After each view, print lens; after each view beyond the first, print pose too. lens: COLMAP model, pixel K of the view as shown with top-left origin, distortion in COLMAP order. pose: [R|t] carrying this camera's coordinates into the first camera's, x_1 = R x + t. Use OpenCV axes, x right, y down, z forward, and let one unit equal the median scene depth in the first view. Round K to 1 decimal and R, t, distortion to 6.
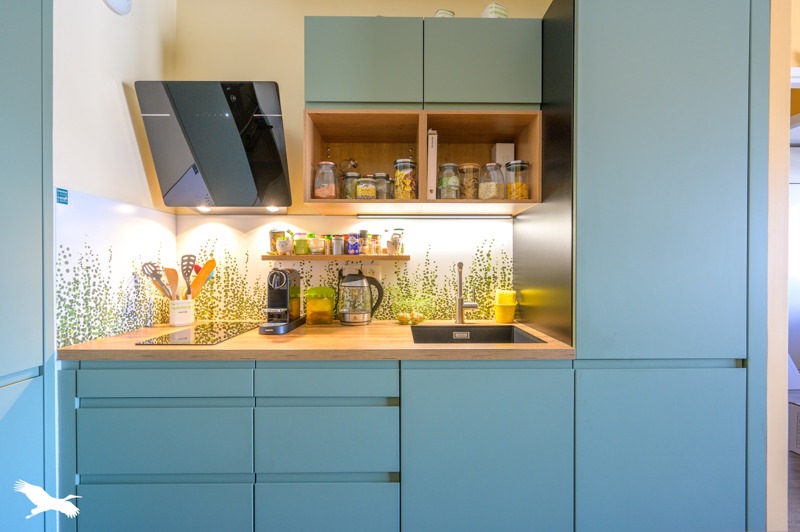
lens RADIAL K [[343.9, 0, 399.2], [0, 343.9, 269.3], [0, 0, 1]] dist [-0.001300, -0.000154]
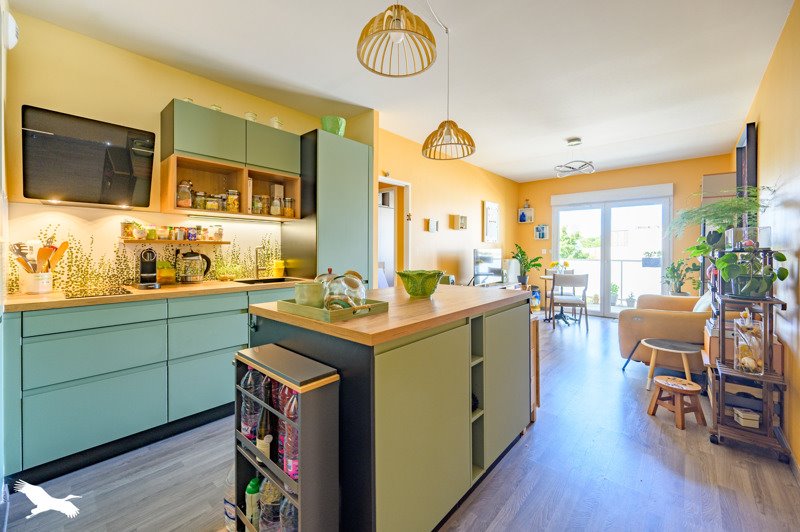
lens RADIAL K [[324.2, 0, 399.3], [0, 324.2, 251.1], [0, 0, 1]] dist [-0.000615, -0.000132]
pose [[0.673275, -0.000952, 0.739391, -0.606031], [0.001424, 0.999999, -0.000008, 0.009779], [-0.739391, 0.001058, 0.673276, -0.755050]]
